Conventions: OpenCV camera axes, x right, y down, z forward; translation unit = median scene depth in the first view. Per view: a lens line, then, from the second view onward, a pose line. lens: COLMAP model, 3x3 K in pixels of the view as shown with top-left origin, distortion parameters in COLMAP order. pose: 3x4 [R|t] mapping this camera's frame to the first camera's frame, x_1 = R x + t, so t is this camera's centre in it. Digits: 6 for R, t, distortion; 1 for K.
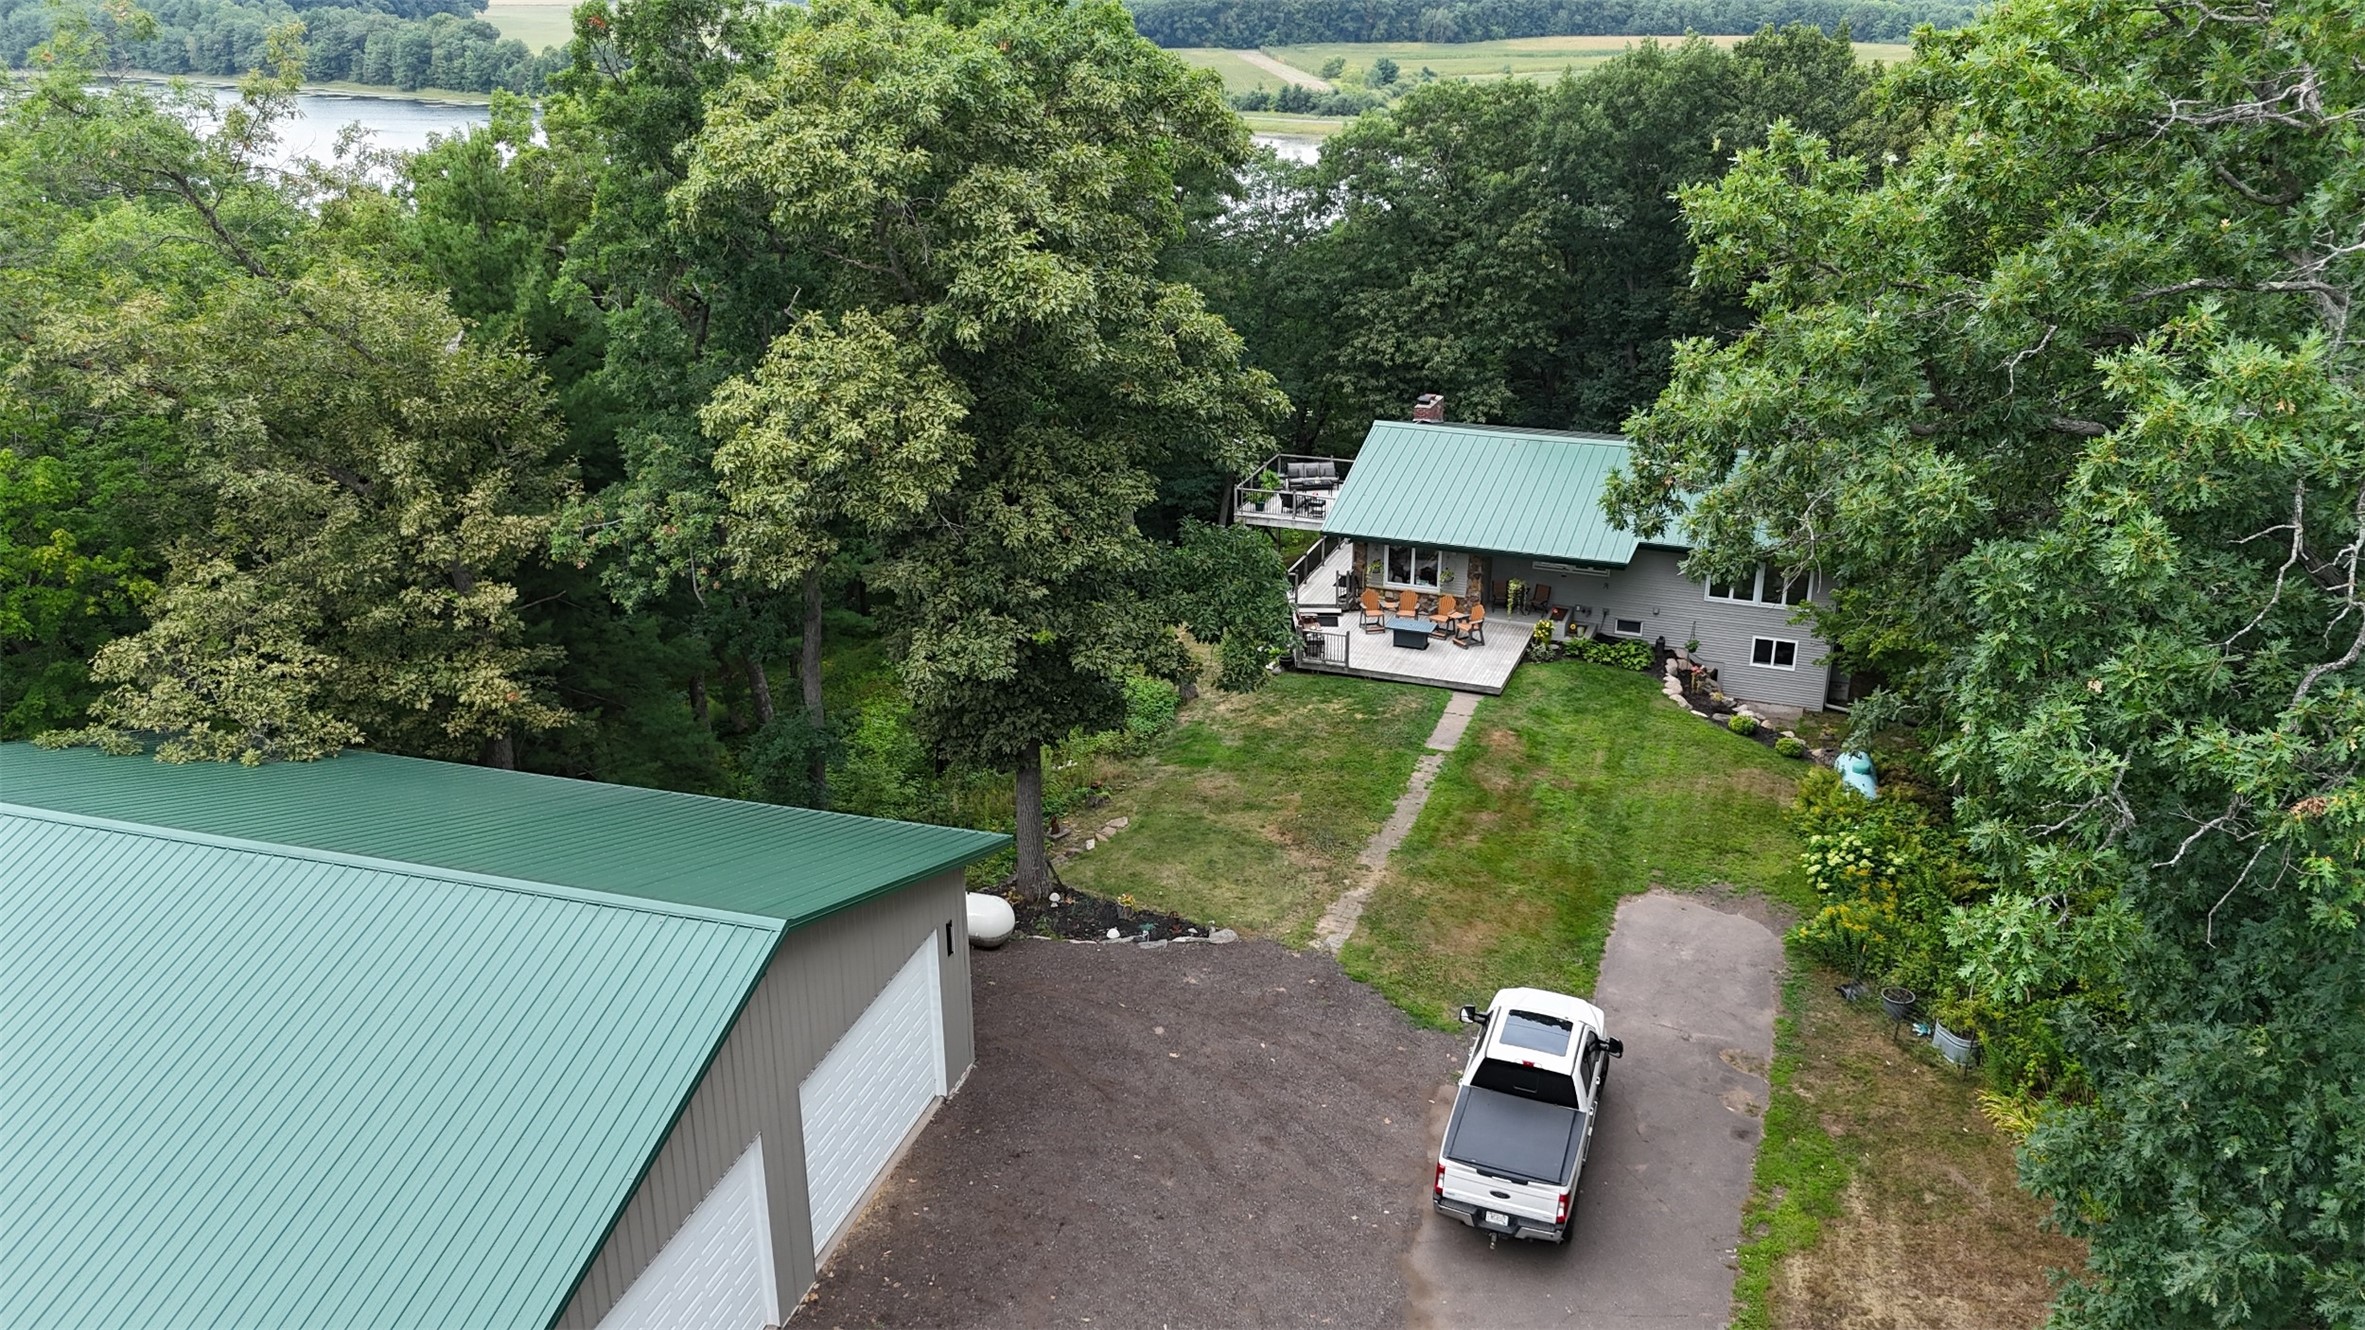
lens RADIAL K [[1757.3, 0, 1176.8], [0, 1757.3, 665.3], [0, 0, 1]] dist [0.051904, -0.047417]
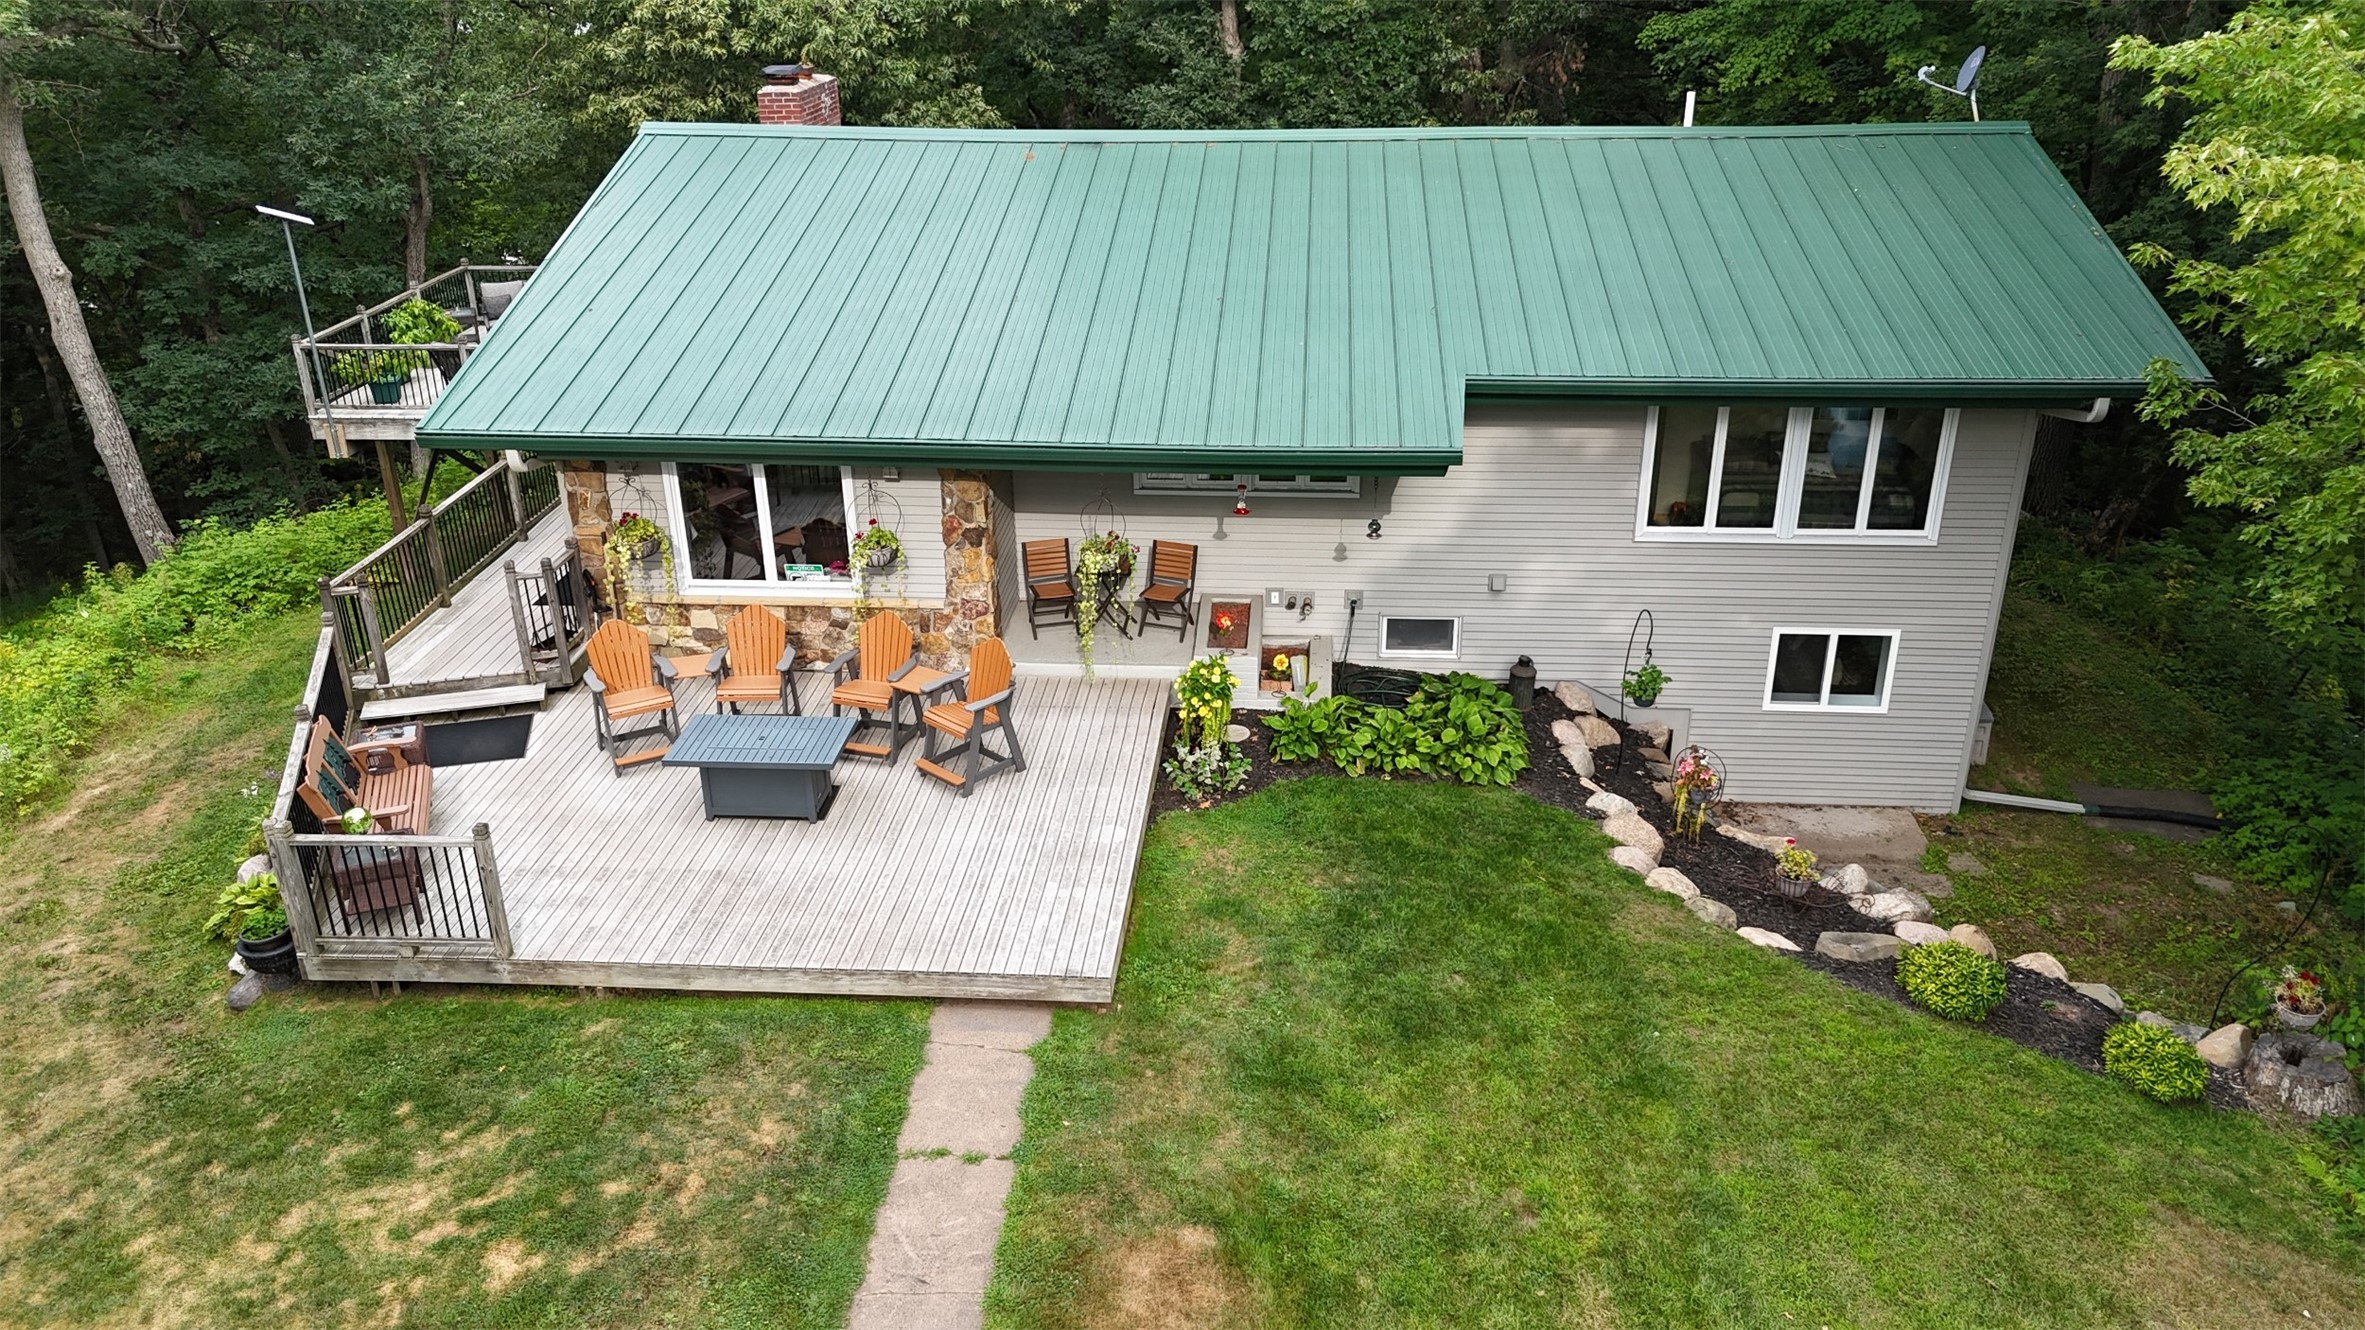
lens RADIAL K [[1757.3, 0, 1221.3], [0, 1757.3, 686.7], [0, 0, 1]] dist [0.051904, -0.047417]
pose [[0.950145, -0.131022, 0.282945, 0.124269], [0.113987, 0.990577, 0.075925, -0.044091], [-0.290226, -0.039888, 0.956126, 0.706347]]
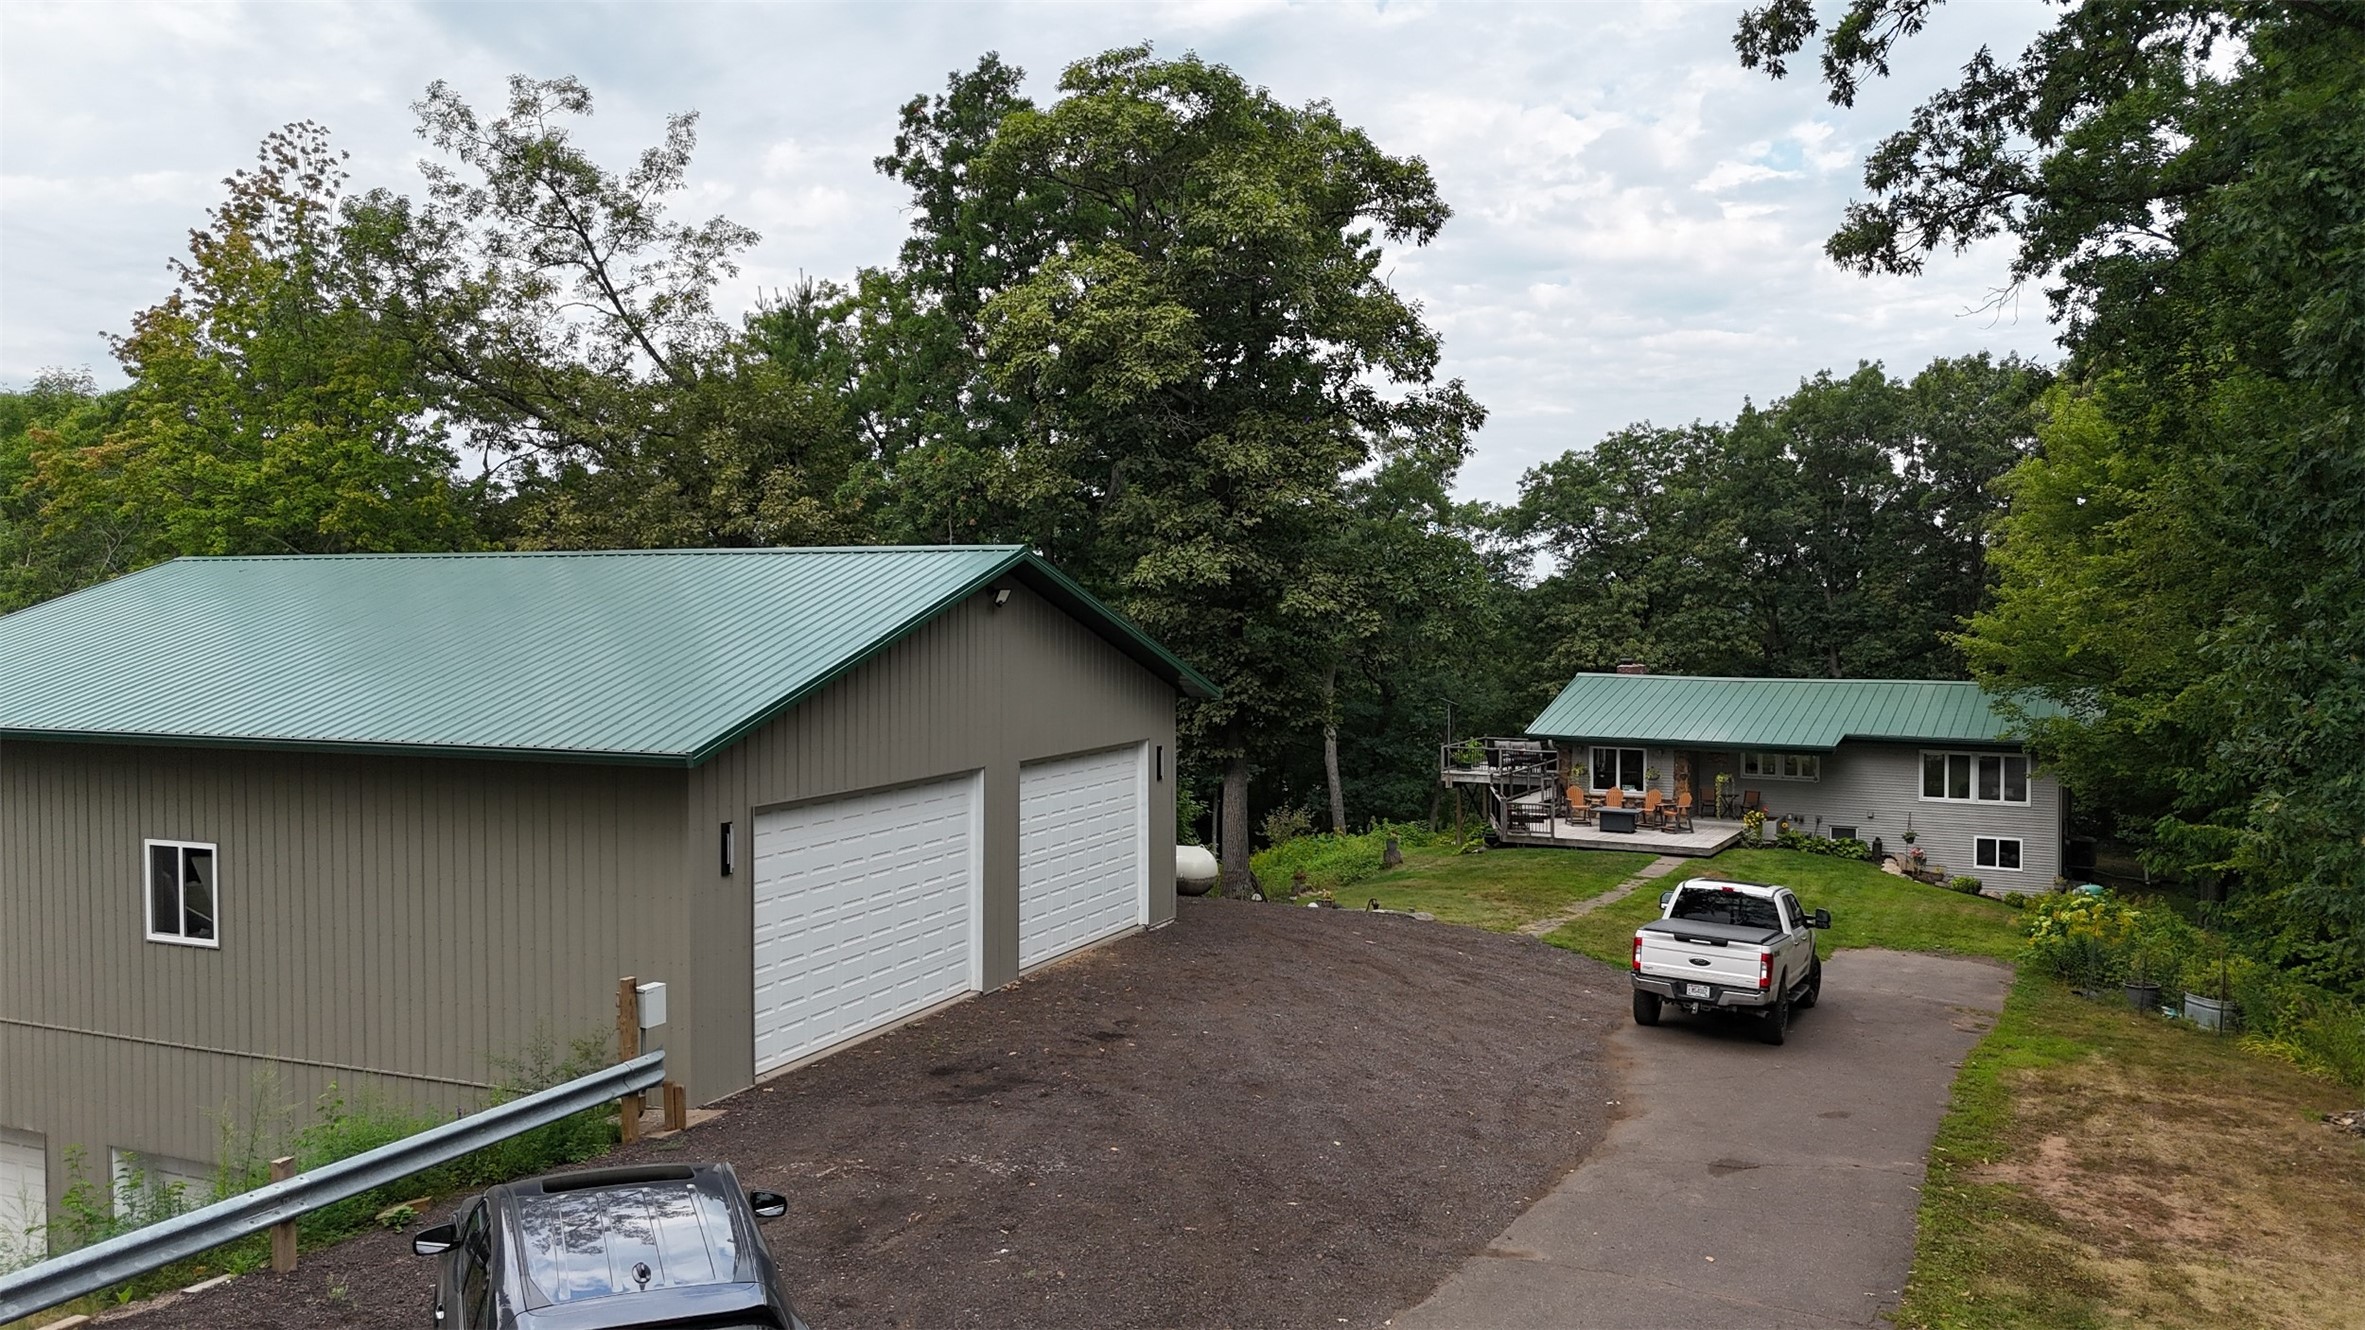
lens RADIAL K [[1757.3, 0, 1163.4], [0, 1757.3, 657.1], [0, 0, 1]] dist [0.051904, -0.047417]
pose [[0.991403, 0.008756, -0.130548, 0.006484], [-0.052048, 0.941810, -0.332090, 0.244246], [0.120044, 0.336030, 0.934170, -0.009215]]
